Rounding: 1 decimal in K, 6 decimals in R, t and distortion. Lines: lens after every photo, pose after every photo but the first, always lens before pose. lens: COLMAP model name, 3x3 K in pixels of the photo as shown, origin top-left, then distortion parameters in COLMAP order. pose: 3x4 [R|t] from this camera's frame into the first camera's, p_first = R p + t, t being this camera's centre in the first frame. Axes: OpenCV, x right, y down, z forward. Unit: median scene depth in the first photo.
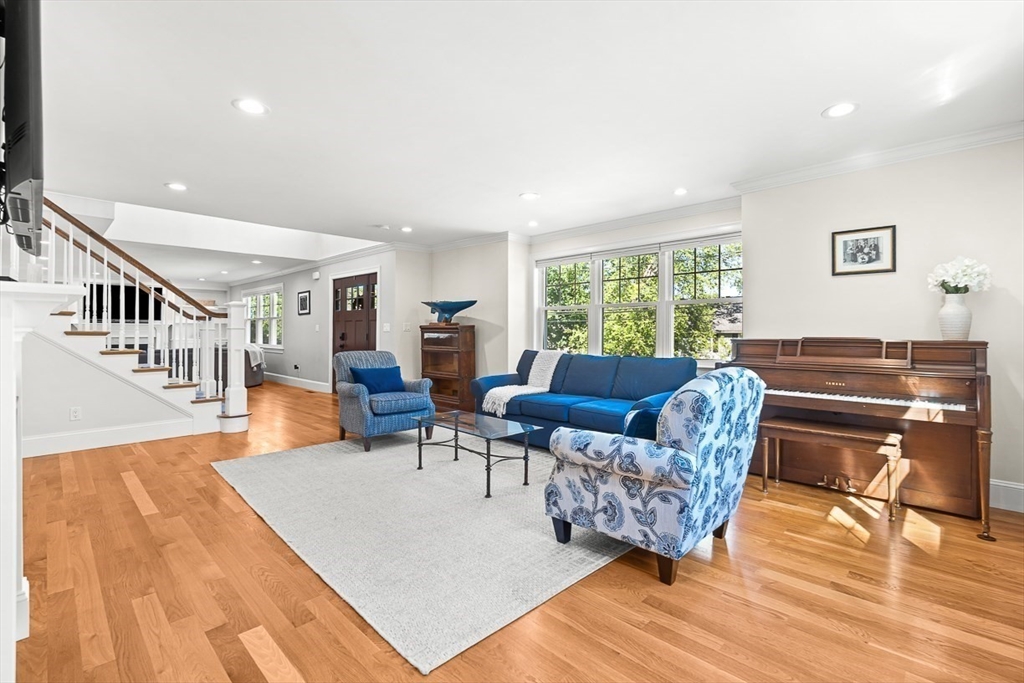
lens RADIAL K [[450.1, 0, 511.8], [0, 450.1, 337.8], [0, 0, 1]] dist [-0.003165, -0.000163]
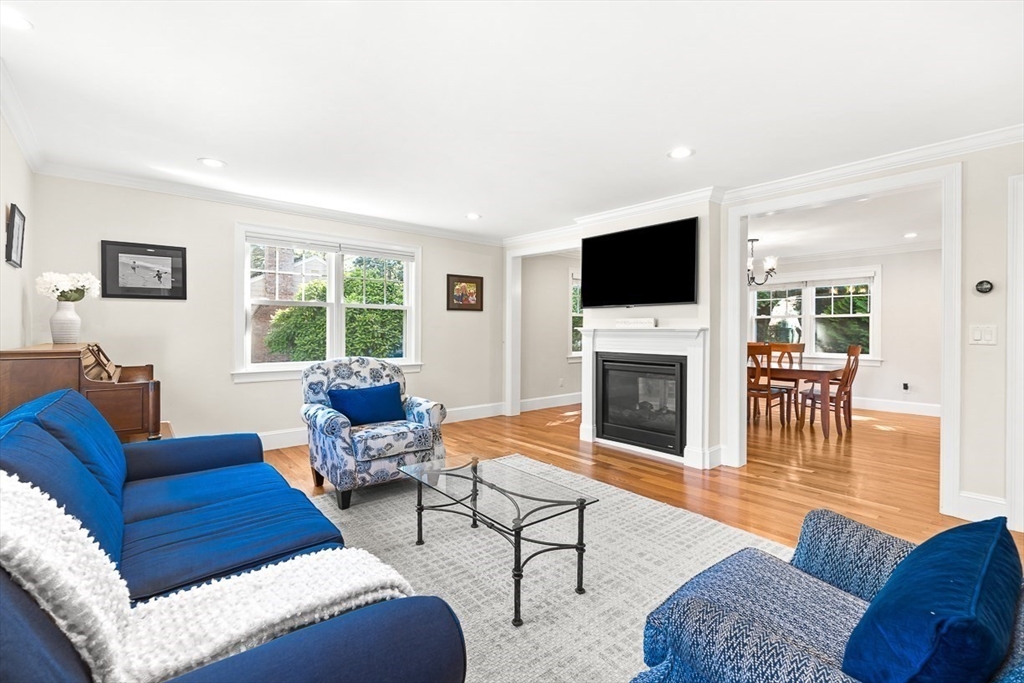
lens RADIAL K [[450.1, 0, 511.8], [0, 450.1, 337.8], [0, 0, 1]] dist [-0.003165, -0.000163]
pose [[-0.992531, -0.008222, 0.121712, -0.212710], [-0.005582, 0.999742, 0.022016, -0.033183], [-0.121862, 0.021172, -0.992321, 1.687214]]
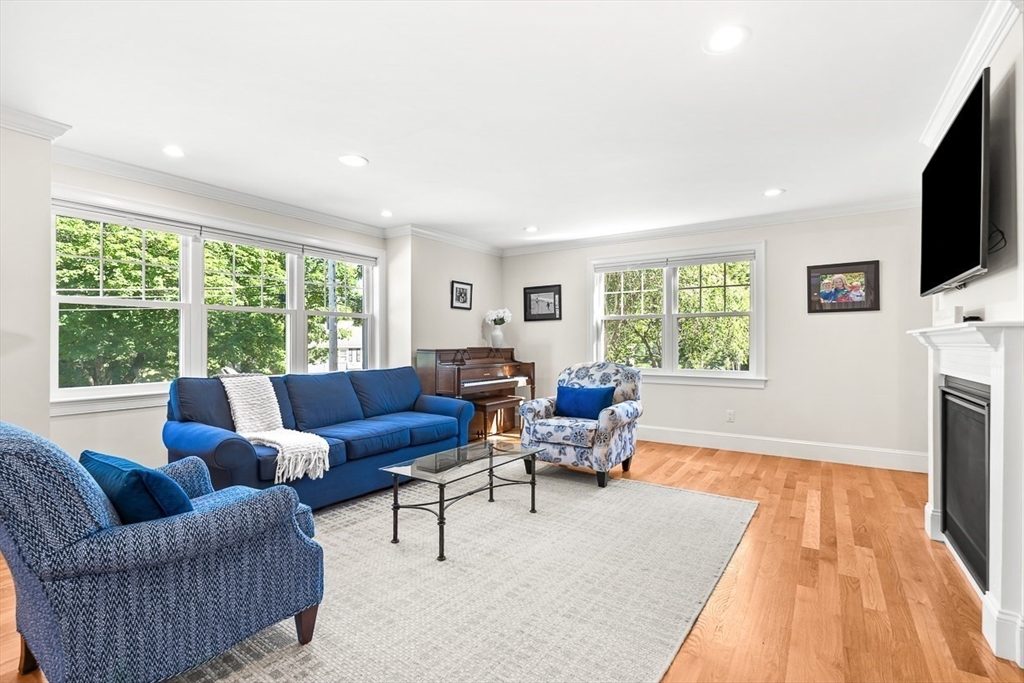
lens RADIAL K [[464.4, 0, 512.4], [0, 464.4, 333.3], [0, 0, 1]] dist [-0.000677, 0.000123]
pose [[-0.169906, 0.016194, 0.985327, -0.964584], [0.006079, 0.999863, -0.015385, -0.023551], [-0.985442, 0.003376, -0.169981, 1.108002]]
